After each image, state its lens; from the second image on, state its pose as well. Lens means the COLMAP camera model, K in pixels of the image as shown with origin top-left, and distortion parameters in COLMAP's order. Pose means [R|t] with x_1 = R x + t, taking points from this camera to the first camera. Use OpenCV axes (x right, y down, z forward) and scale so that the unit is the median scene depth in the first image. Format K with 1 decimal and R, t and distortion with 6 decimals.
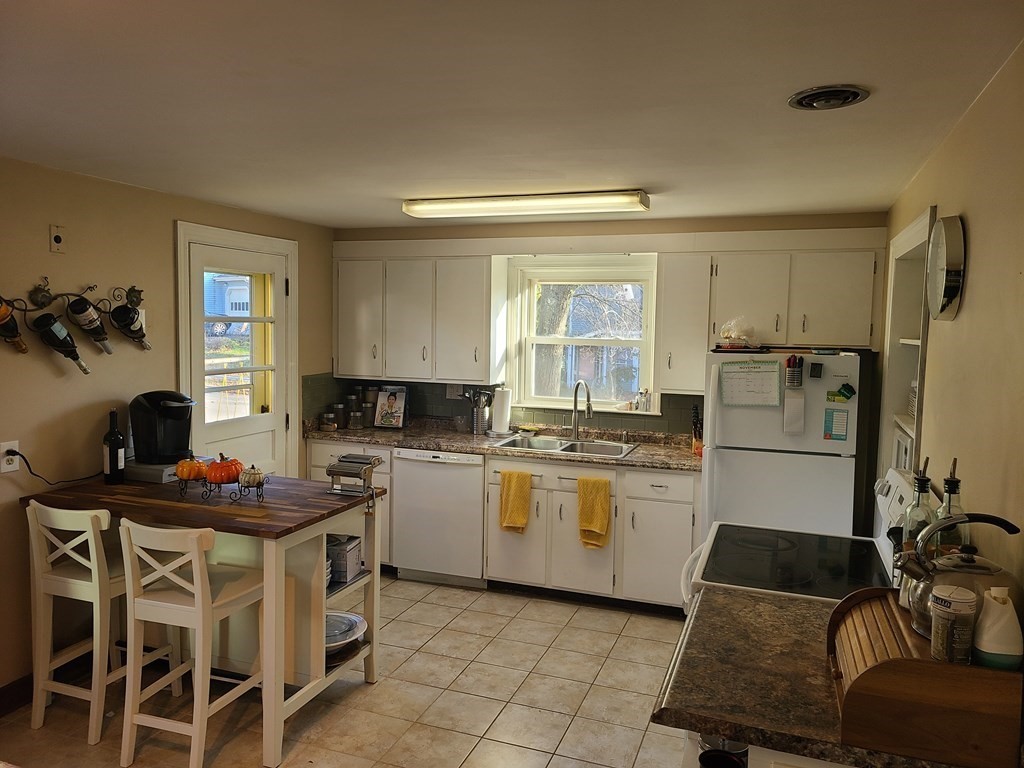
lens RADIAL K [[762.7, 0, 507.8], [0, 762.7, 384.1], [0, 0, 1]] dist [0.054065, -0.029937]
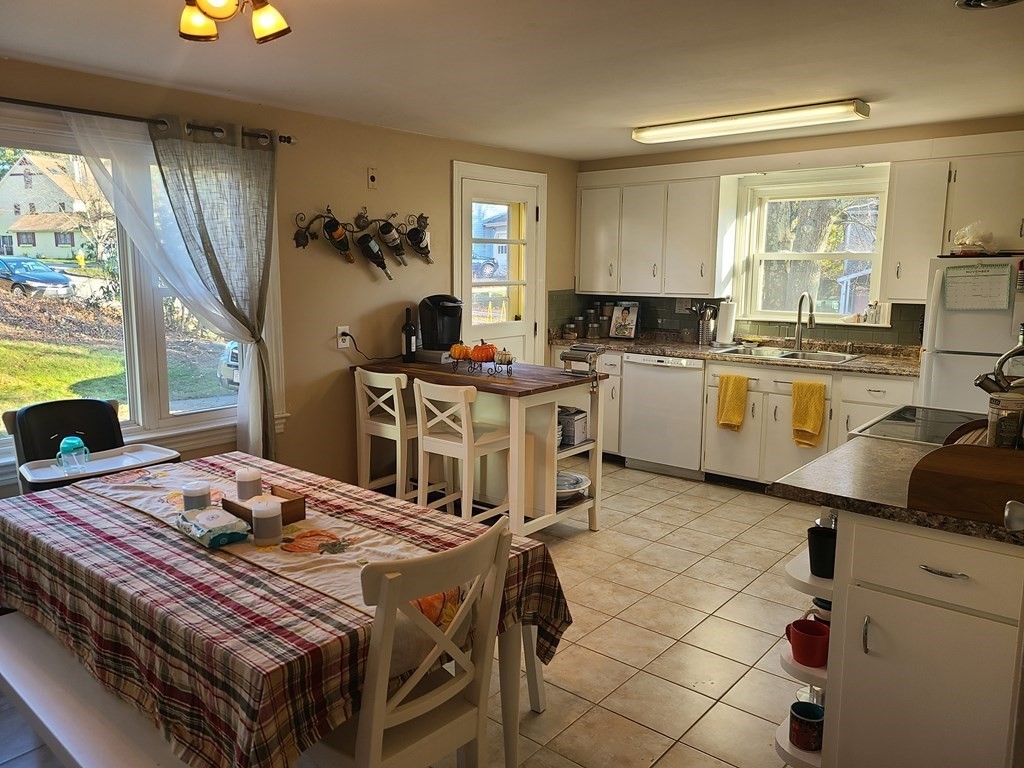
lens RADIAL K [[762.7, 0, 496.0], [0, 762.7, 381.4], [0, 0, 1]] dist [0.054065, -0.029937]
pose [[0.939753, 0.037006, -0.339846, 0.076461], [-0.013303, 0.997329, 0.071813, 0.058347], [0.341596, -0.062965, 0.937735, -0.174845]]
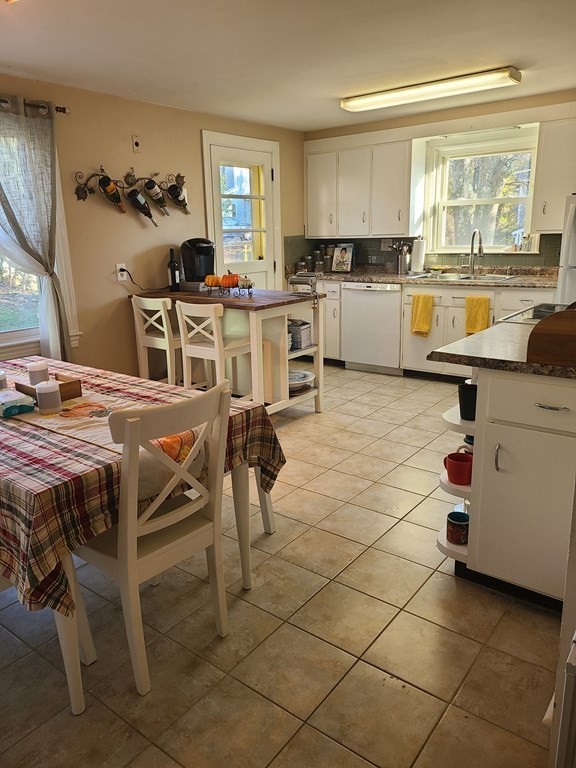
lens RADIAL K [[572.0, 0, 282.9], [0, 572.0, 377.3], [0, 0, 1]] dist [0.054065, -0.029937]
pose [[0.952999, 0.033252, -0.301143, 0.108279], [0.018719, 0.985598, 0.168065, 0.096288], [0.302395, -0.165803, 0.938652, -0.157027]]
